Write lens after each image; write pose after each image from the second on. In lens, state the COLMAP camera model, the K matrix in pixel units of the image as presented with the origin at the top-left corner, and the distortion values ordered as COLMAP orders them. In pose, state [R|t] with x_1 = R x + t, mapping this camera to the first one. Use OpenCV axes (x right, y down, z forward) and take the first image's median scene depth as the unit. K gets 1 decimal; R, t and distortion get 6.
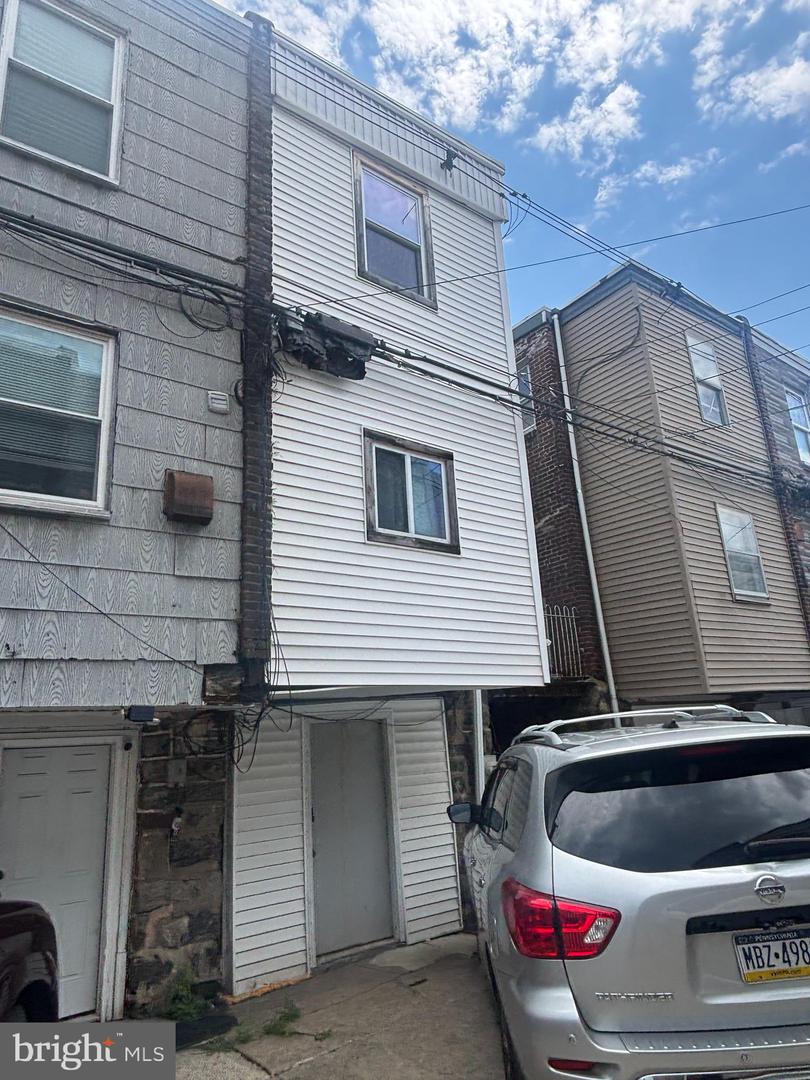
lens RADIAL K [[701.5, 0, 405.0], [0, 701.5, 540.0], [0, 0, 1]] dist [-0.000601, -0.000808]
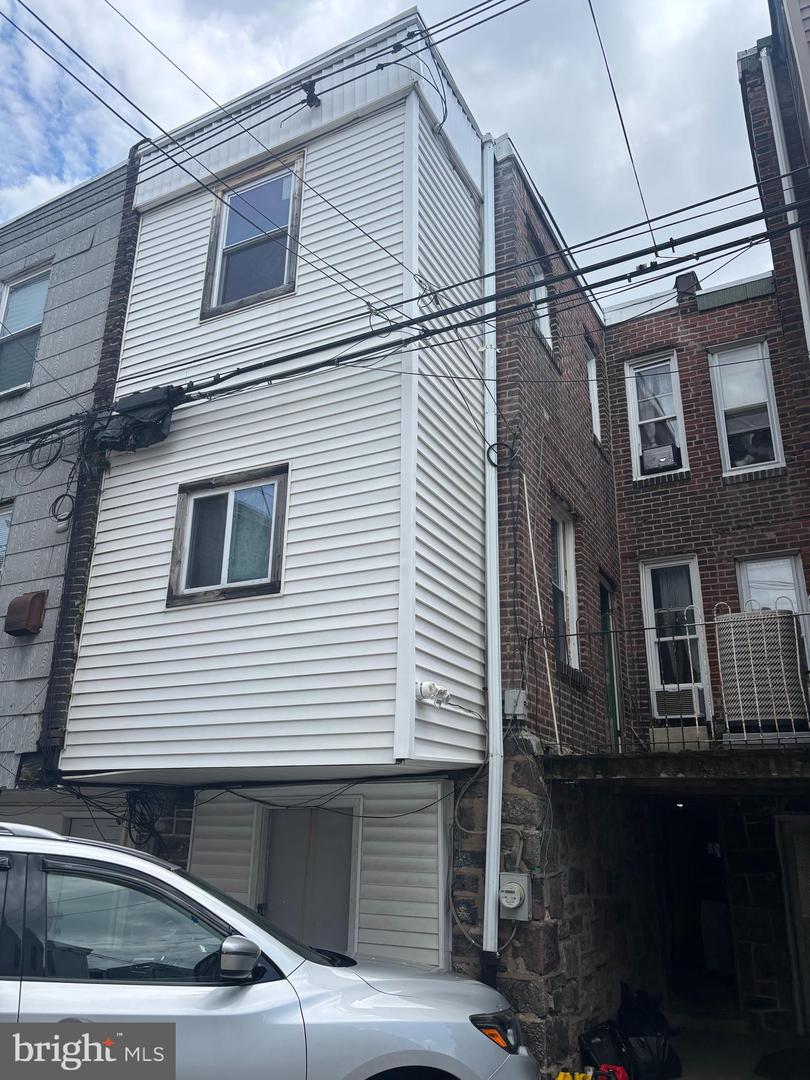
lens RADIAL K [[820.1, 0, 405.0], [0, 820.1, 540.0], [0, 0, 1]] dist [0.004512, -0.007472]
pose [[0.408167, -0.243641, -0.879795, 0.994178], [0.206626, 0.963374, -0.170925, 0.155807], [0.889216, -0.112023, 0.443561, 0.776315]]
